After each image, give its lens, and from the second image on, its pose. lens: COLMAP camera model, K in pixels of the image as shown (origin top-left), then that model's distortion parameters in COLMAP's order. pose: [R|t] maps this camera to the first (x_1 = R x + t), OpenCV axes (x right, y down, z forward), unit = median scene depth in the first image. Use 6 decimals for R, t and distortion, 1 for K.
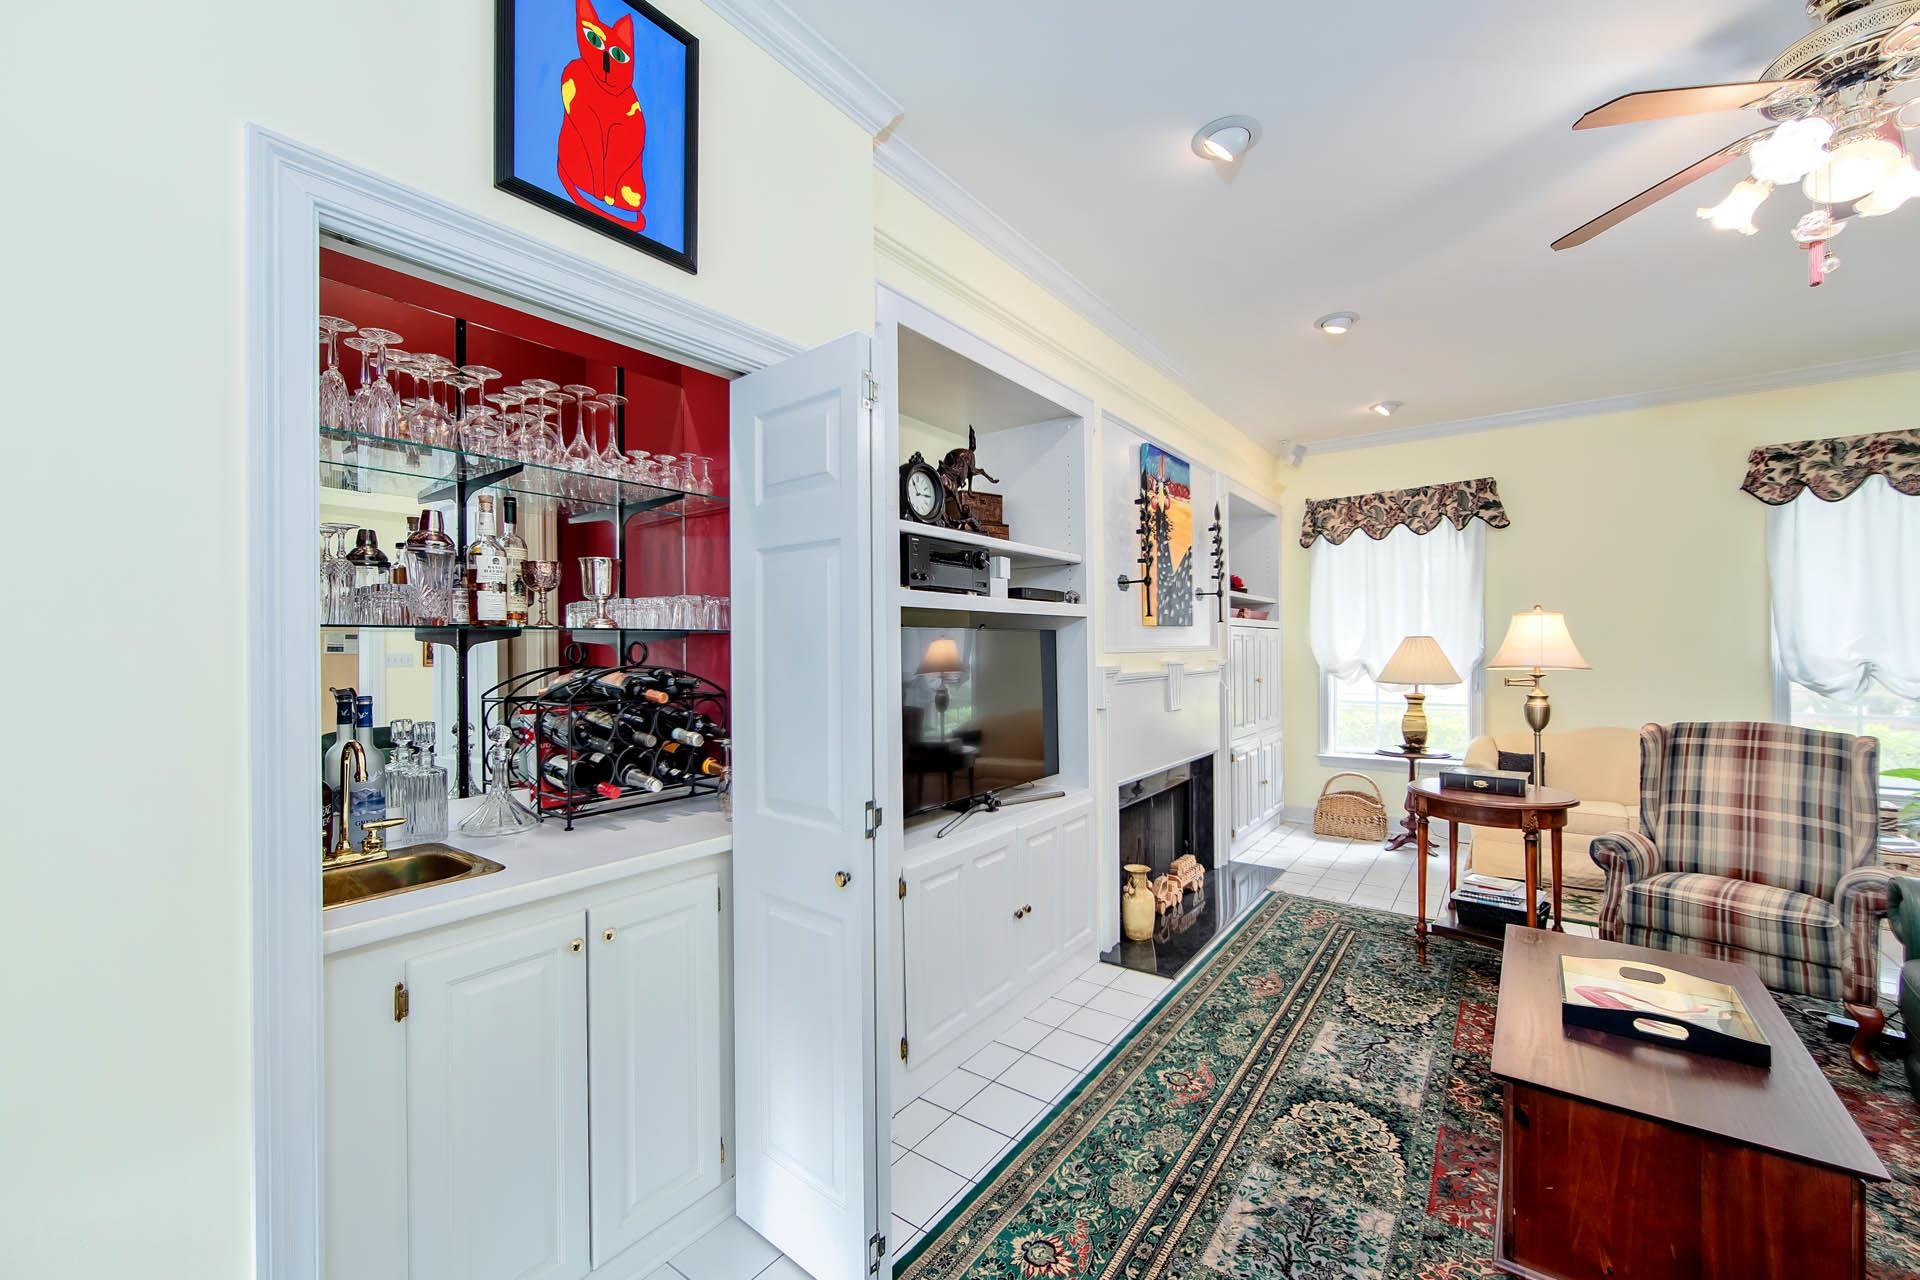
lens RADIAL K [[750.2, 0, 967.1], [0, 750.2, 640.0], [0, 0, 1]] dist [-0.000834, 0.000226]
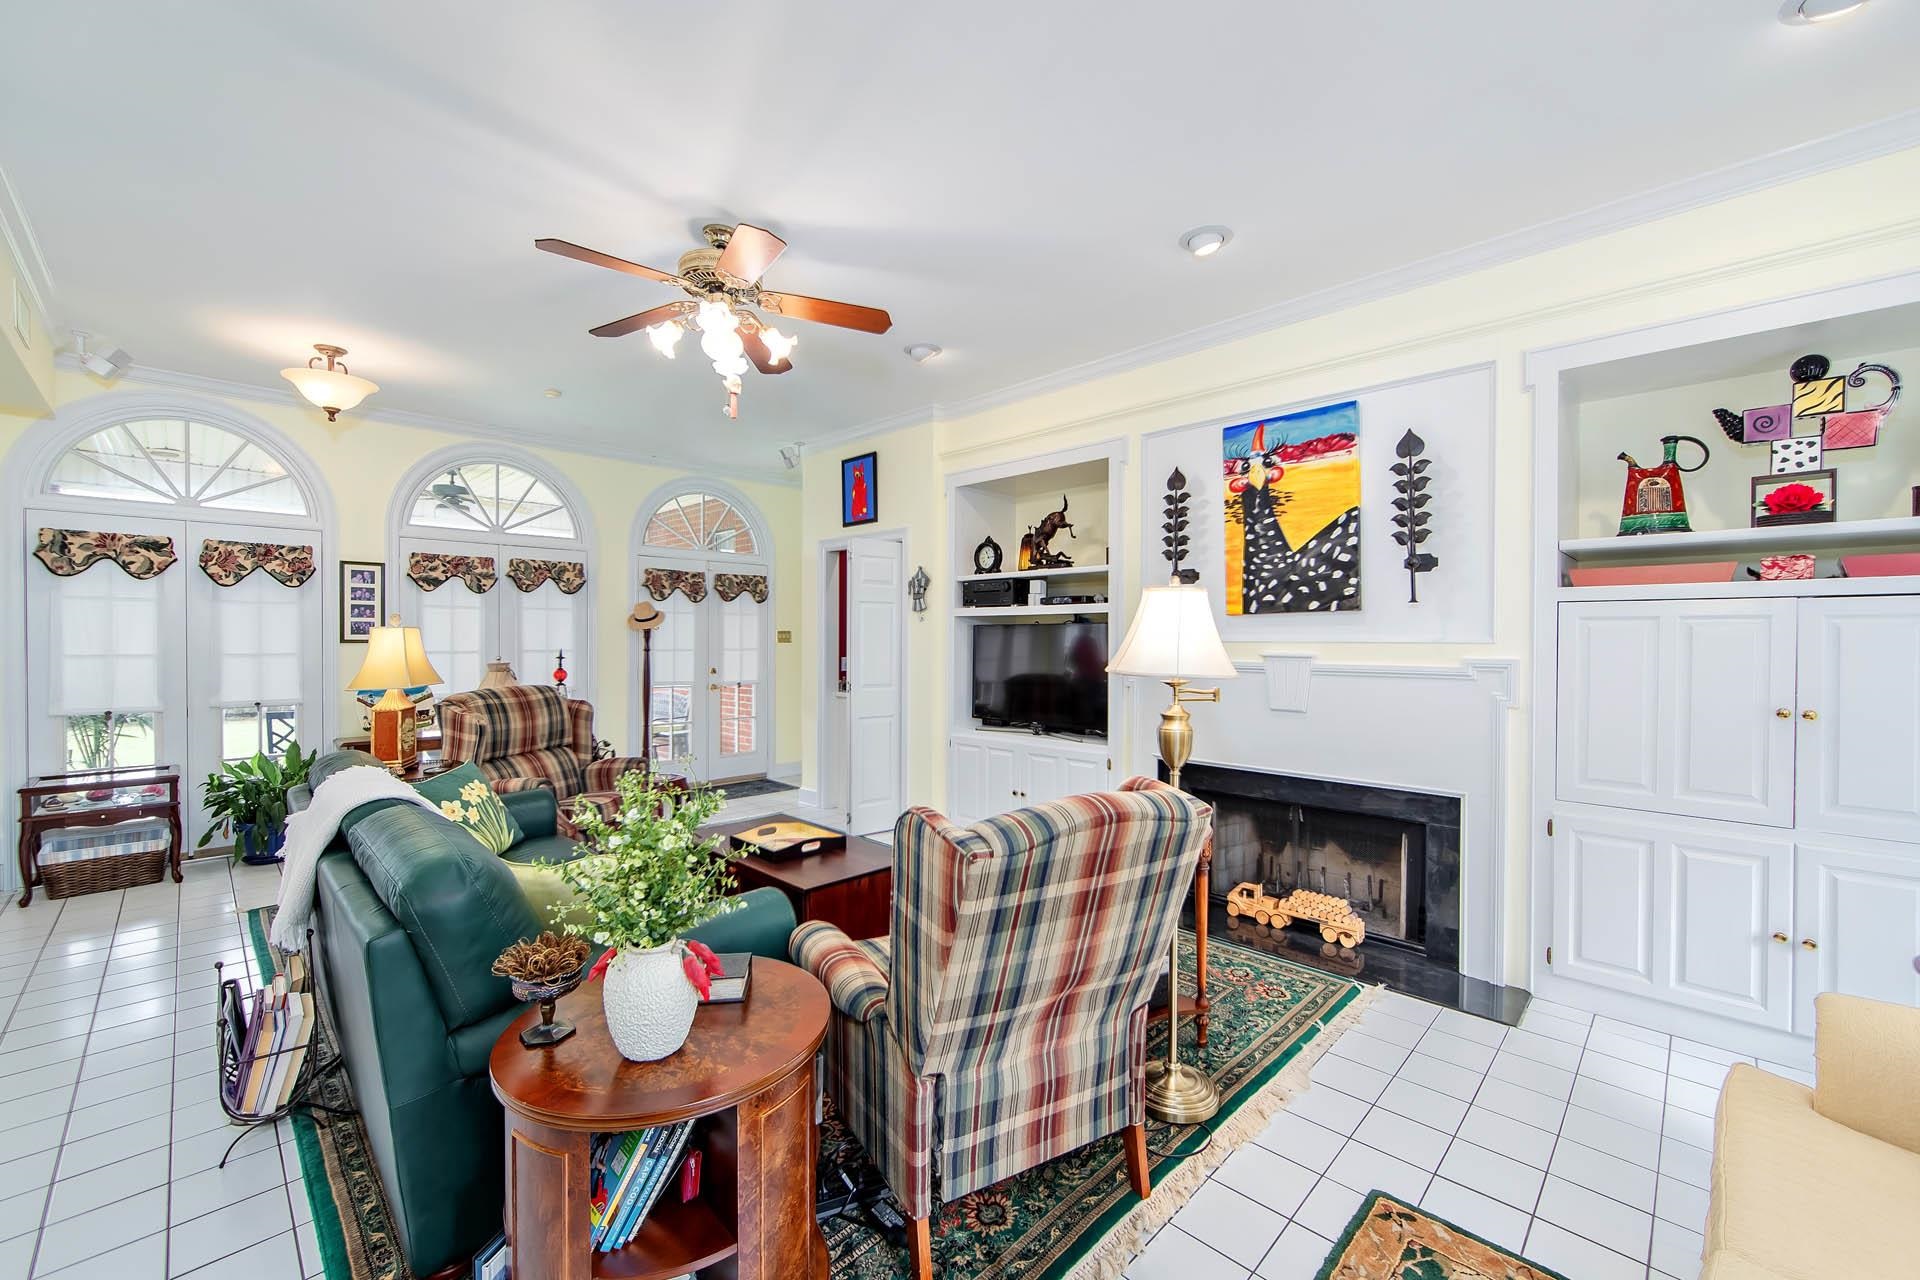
lens RADIAL K [[750.2, 0, 967.5], [0, 750.2, 637.5], [0, 0, 1]] dist [-0.000834, 0.000226]
pose [[-0.140943, 0.001468, -0.990017, 1.629257], [-0.005801, 0.999981, 0.002309, 0.010608], [0.990001, 0.006068, -0.140932, 1.056495]]
